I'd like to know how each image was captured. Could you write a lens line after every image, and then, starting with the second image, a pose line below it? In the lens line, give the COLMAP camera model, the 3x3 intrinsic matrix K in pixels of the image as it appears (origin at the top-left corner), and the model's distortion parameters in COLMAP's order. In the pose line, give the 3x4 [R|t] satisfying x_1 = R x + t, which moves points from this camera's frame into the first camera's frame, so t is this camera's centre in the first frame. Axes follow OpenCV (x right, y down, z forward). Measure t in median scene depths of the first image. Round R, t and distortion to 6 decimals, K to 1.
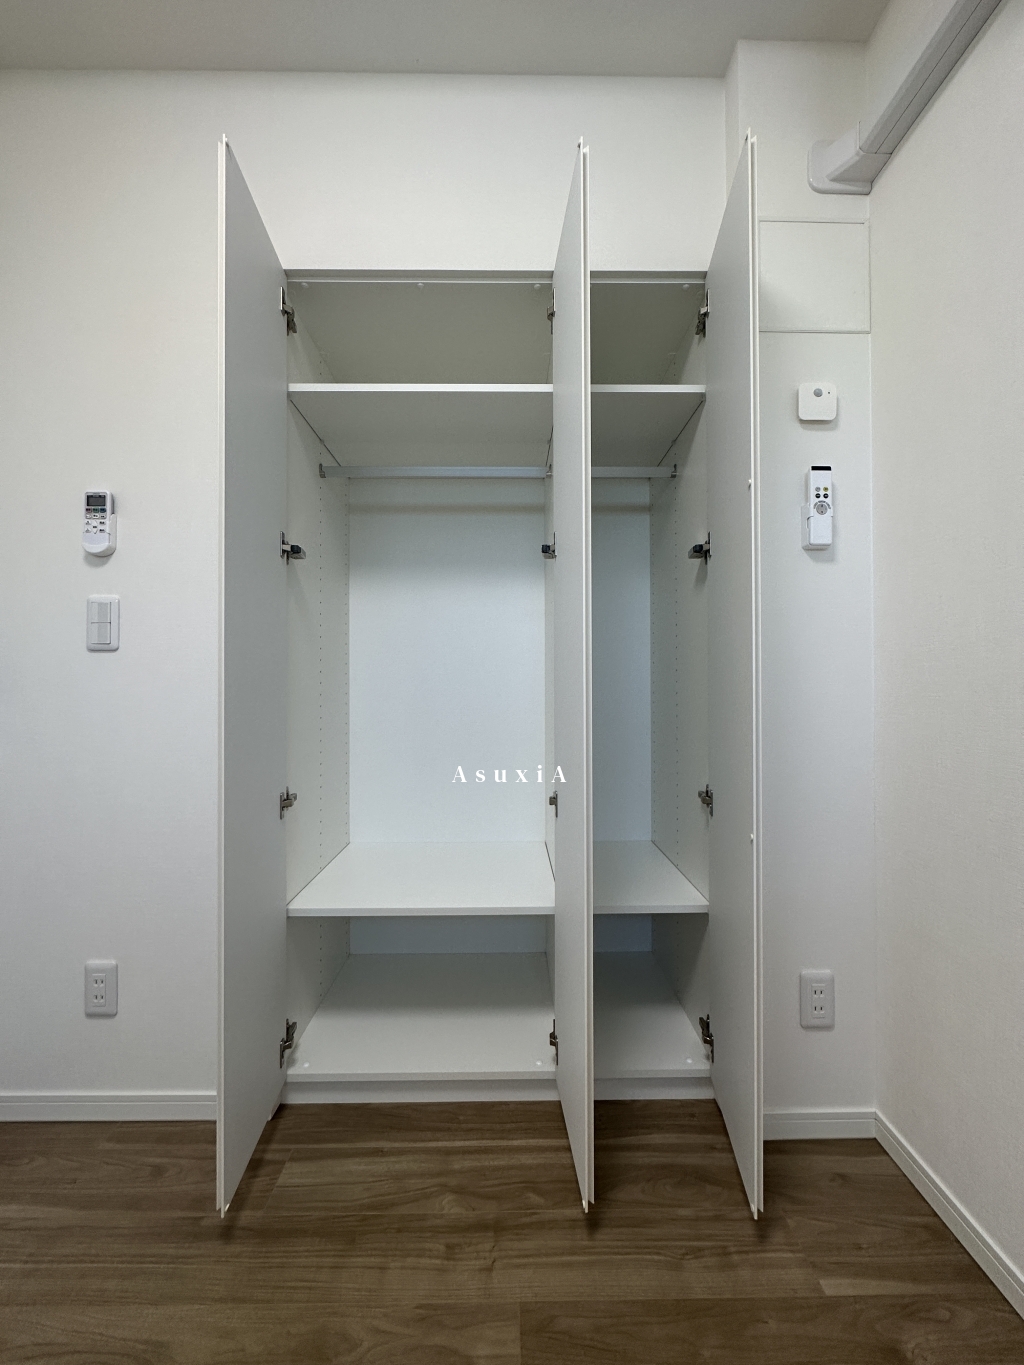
lens RADIAL K [[545.2, 0, 514.6], [0, 545.2, 681.8], [0, 0, 1]] dist [-0.002903, 0.000463]
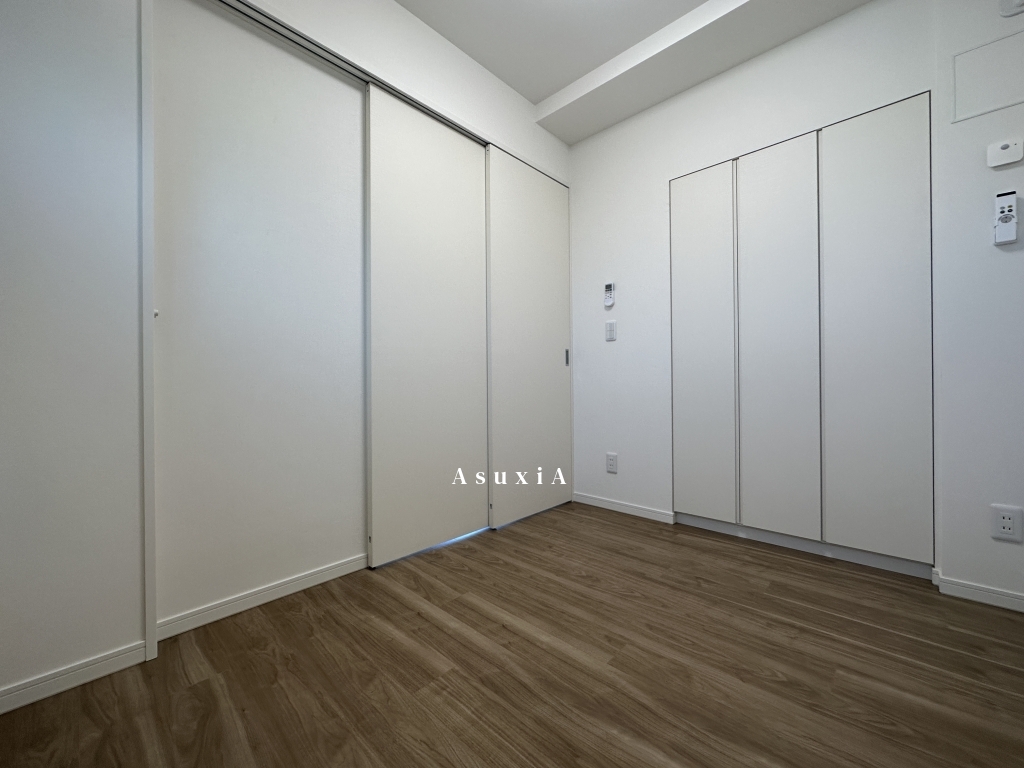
lens RADIAL K [[409.0, 0, 514.4], [0, 409.0, 382.1], [0, 0, 1]] dist [-0.002903, 0.000463]
pose [[0.721119, -0.002961, -0.692805, 0.344565], [0.014091, 0.999847, 0.010393, 0.131331], [0.692668, -0.017257, 0.721050, -0.885734]]
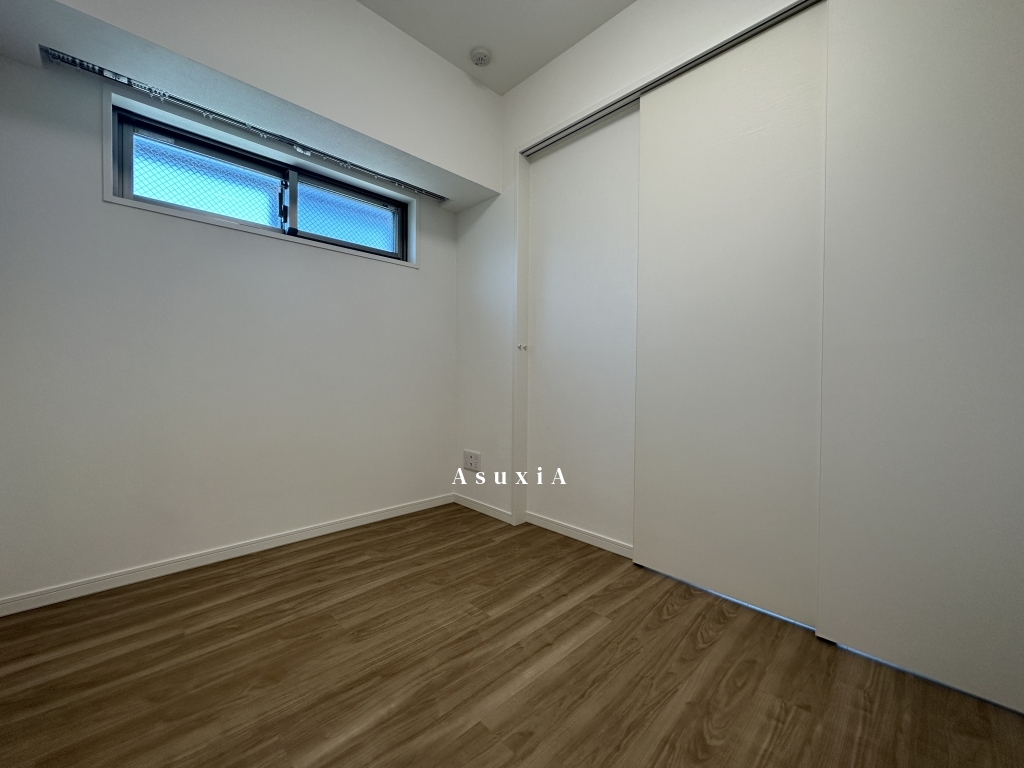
lens RADIAL K [[409.0, 0, 510.3], [0, 409.0, 381.4], [0, 0, 1]] dist [-0.002903, 0.000463]
pose [[-0.725831, 0.004315, -0.687860, 0.355073], [0.001889, 0.999989, 0.004280, 0.115227], [0.687871, 0.001807, -0.725831, 0.640718]]
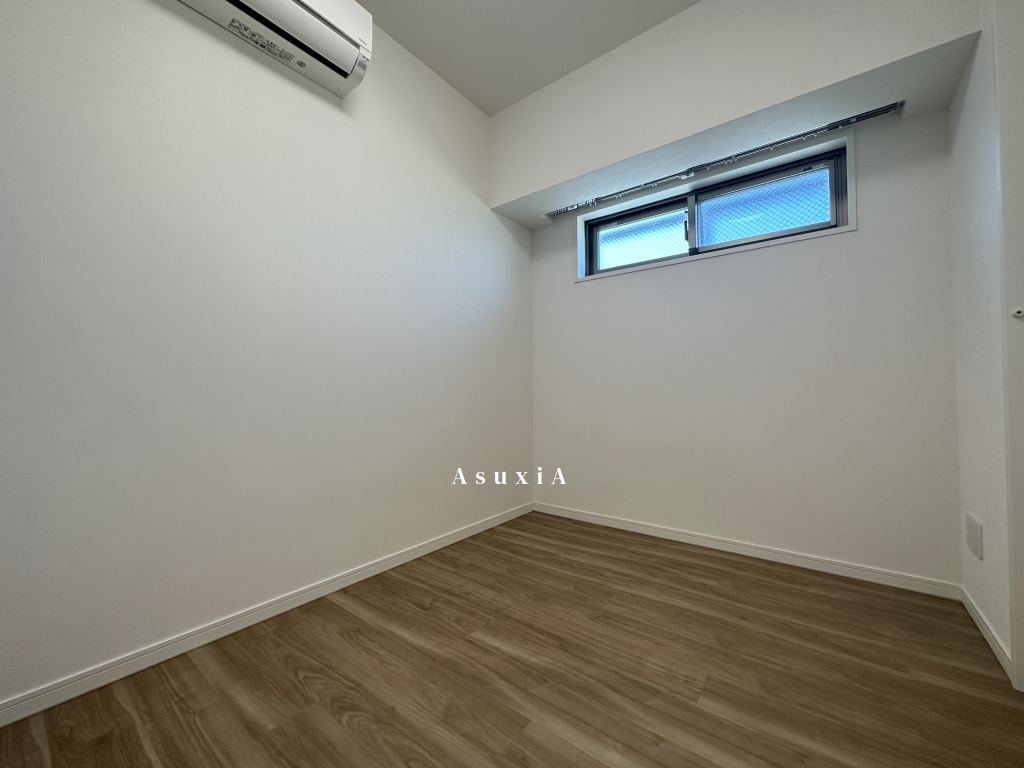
lens RADIAL K [[409.0, 0, 514.5], [0, 409.0, 383.6], [0, 0, 1]] dist [-0.002903, 0.000463]
pose [[-0.784443, 0.018221, 0.619933, -0.704821], [-0.001393, 0.999514, -0.031141, 0.145983], [-0.620199, -0.025291, -0.784036, 0.693367]]
